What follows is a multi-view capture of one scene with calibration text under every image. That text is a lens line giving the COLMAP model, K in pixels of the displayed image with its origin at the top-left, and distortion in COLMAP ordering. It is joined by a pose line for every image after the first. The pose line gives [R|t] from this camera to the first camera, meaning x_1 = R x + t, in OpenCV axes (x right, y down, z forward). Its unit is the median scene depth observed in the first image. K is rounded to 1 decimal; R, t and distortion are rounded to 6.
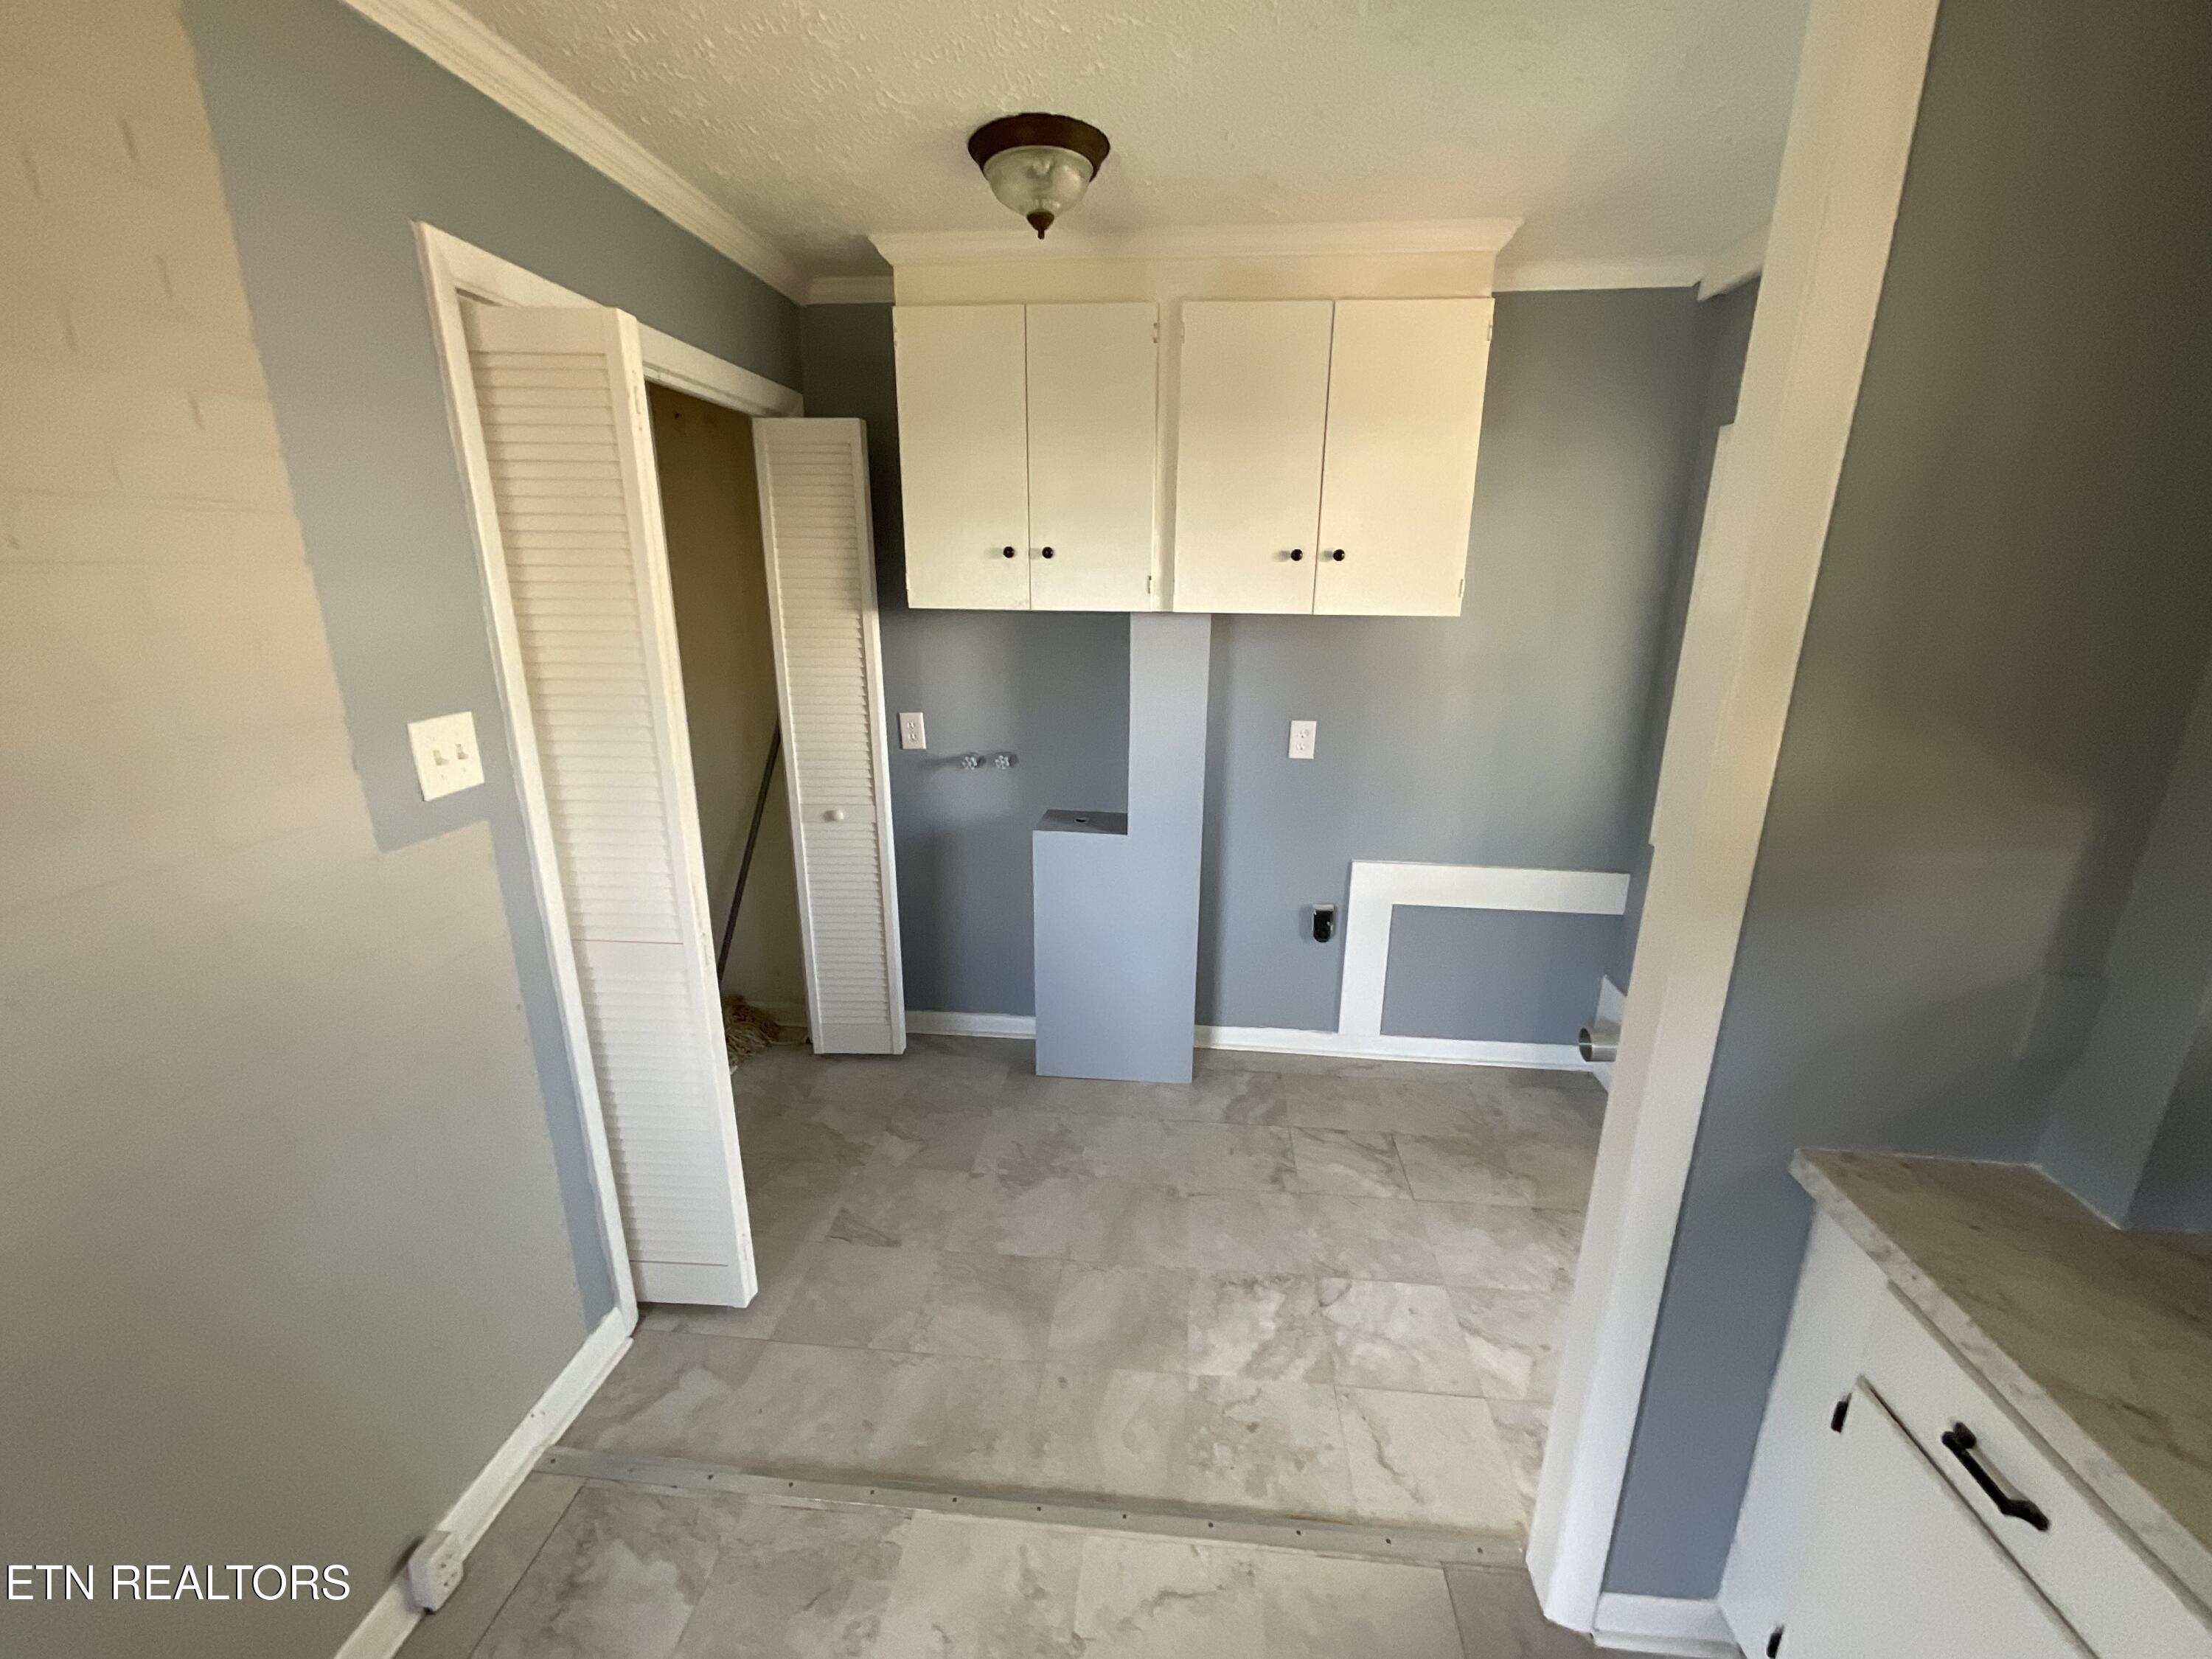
lens RADIAL K [[896.8, 0, 1108.2], [0, 896.8, 830.7], [0, 0, 1]] dist [-0.004083, -0.000178]
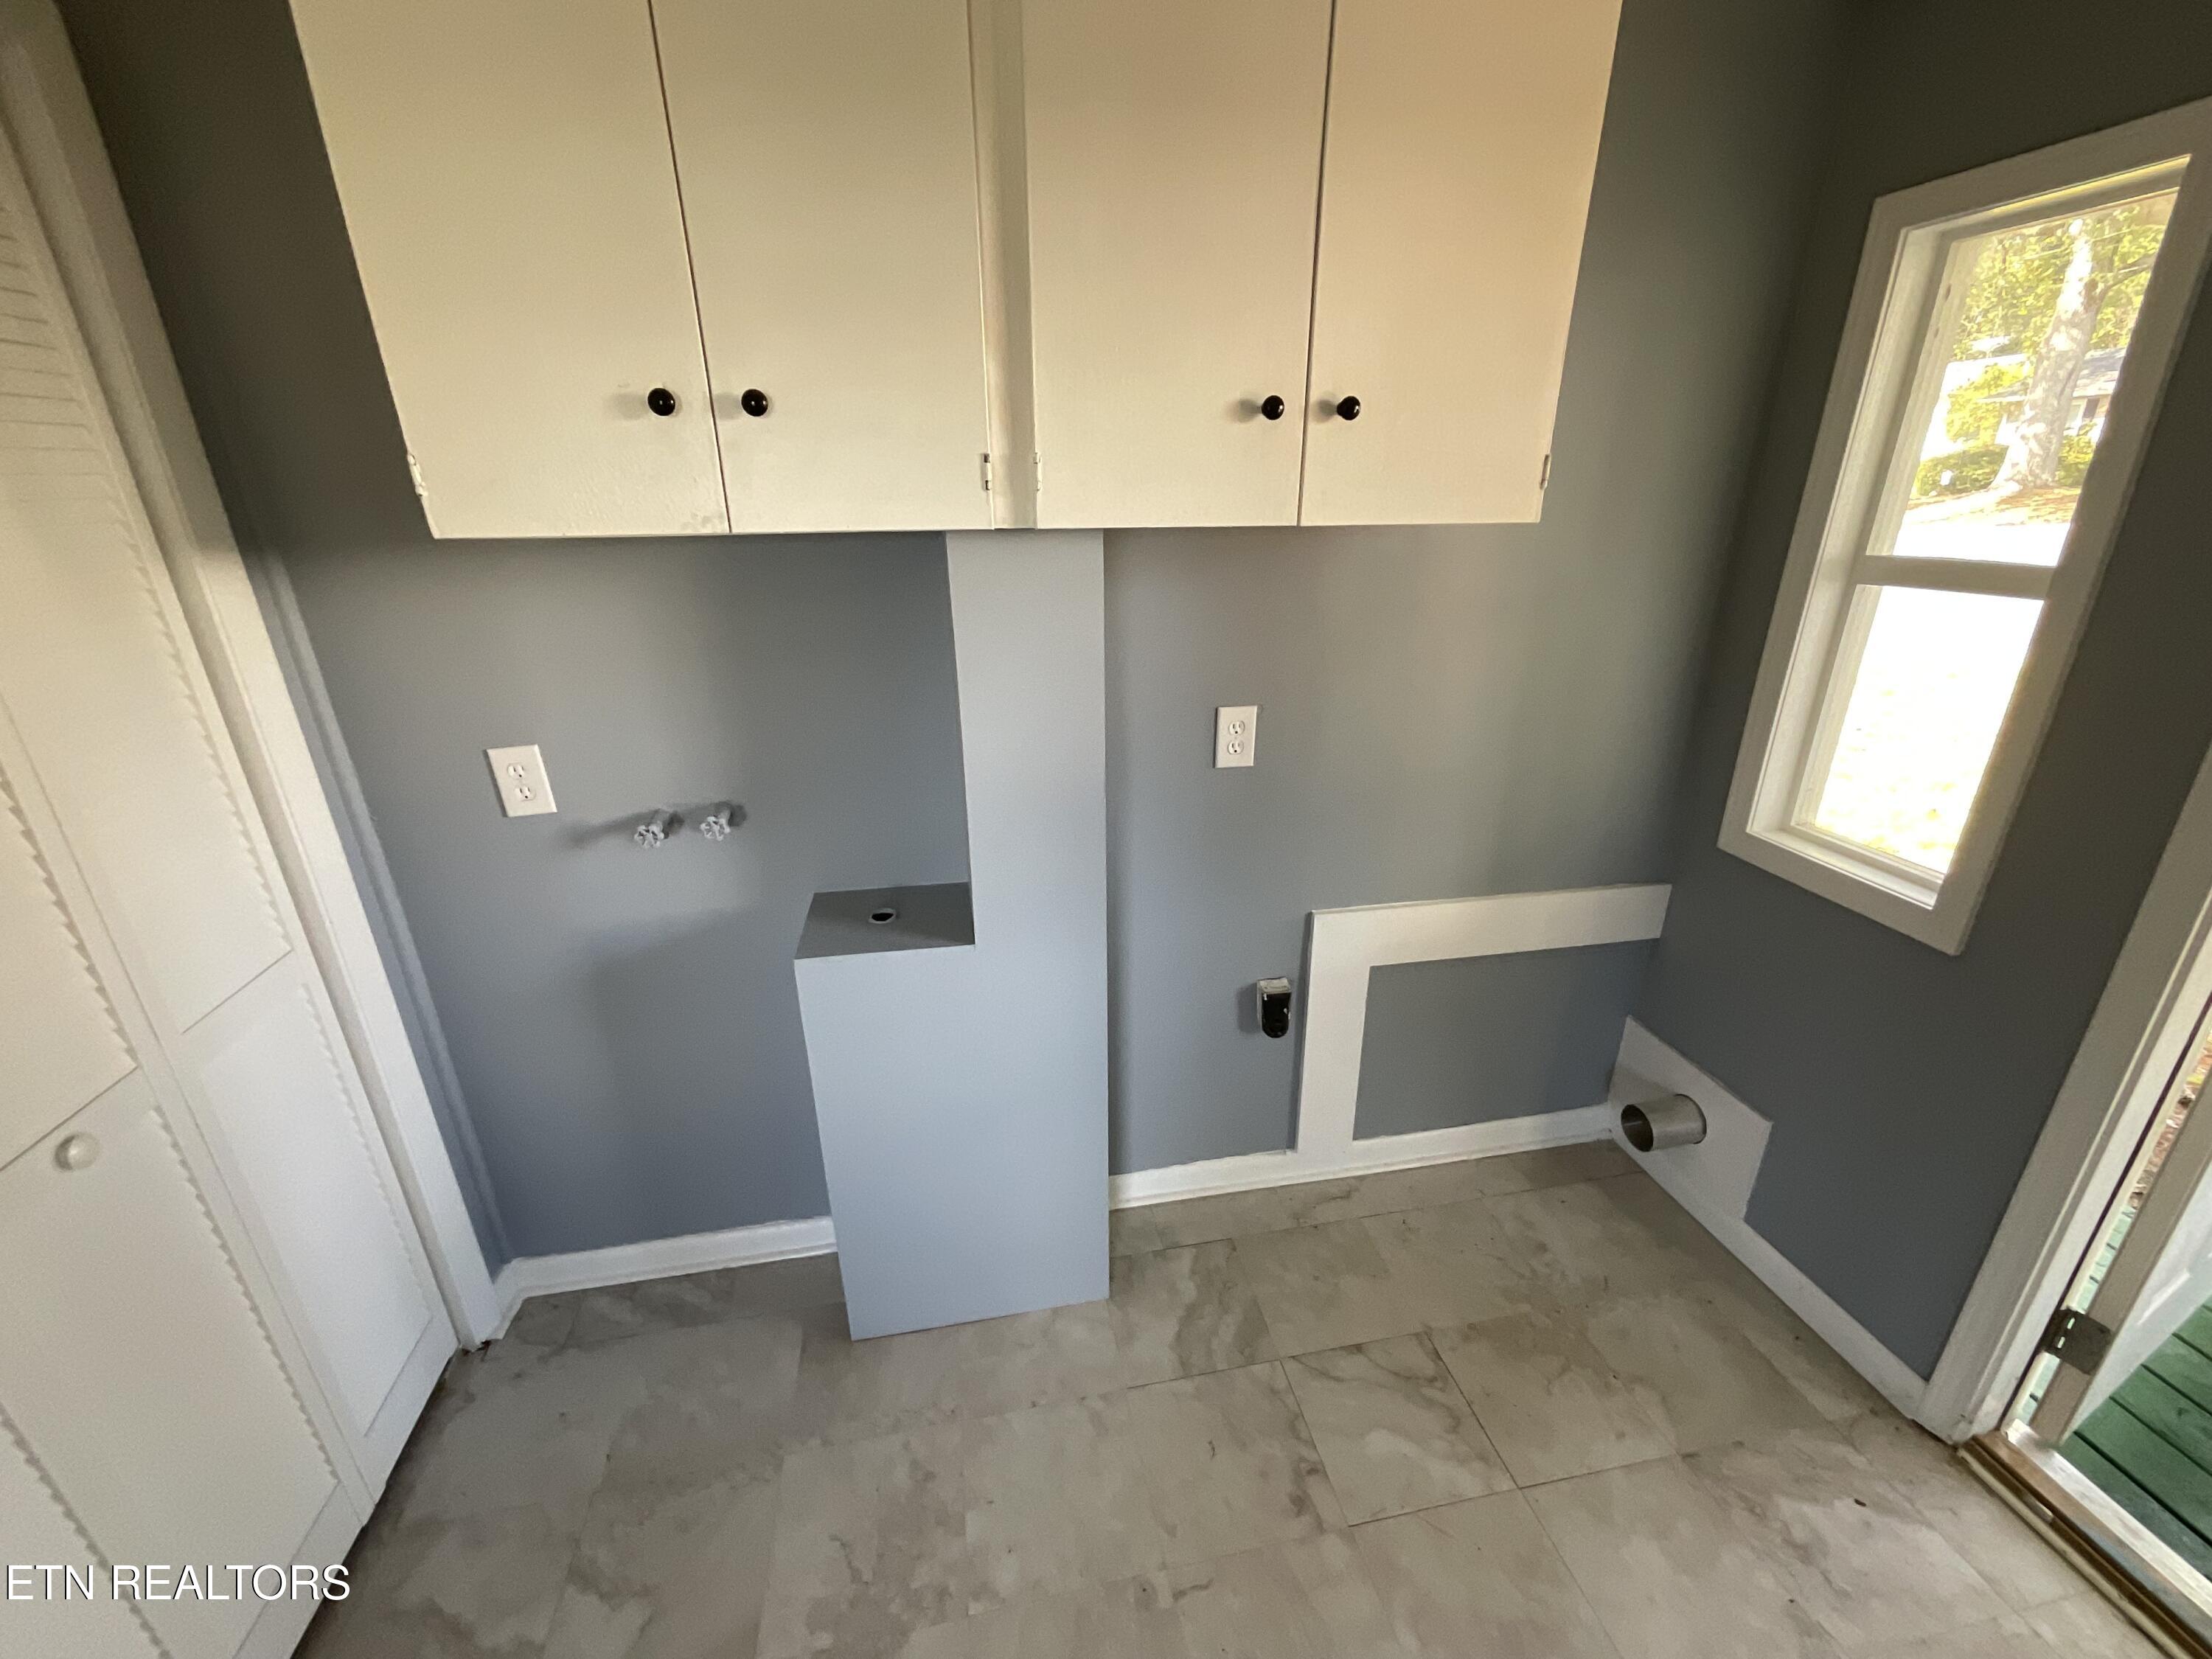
lens RADIAL K [[896.8, 0, 1108.4], [0, 896.8, 835.5], [0, 0, 1]] dist [-0.004083, -0.000178]
pose [[0.958399, -0.116854, 0.260416, -0.035717], [0.091574, 0.990009, 0.107219, -0.113895], [-0.270343, -0.078912, 0.959525, 0.453266]]
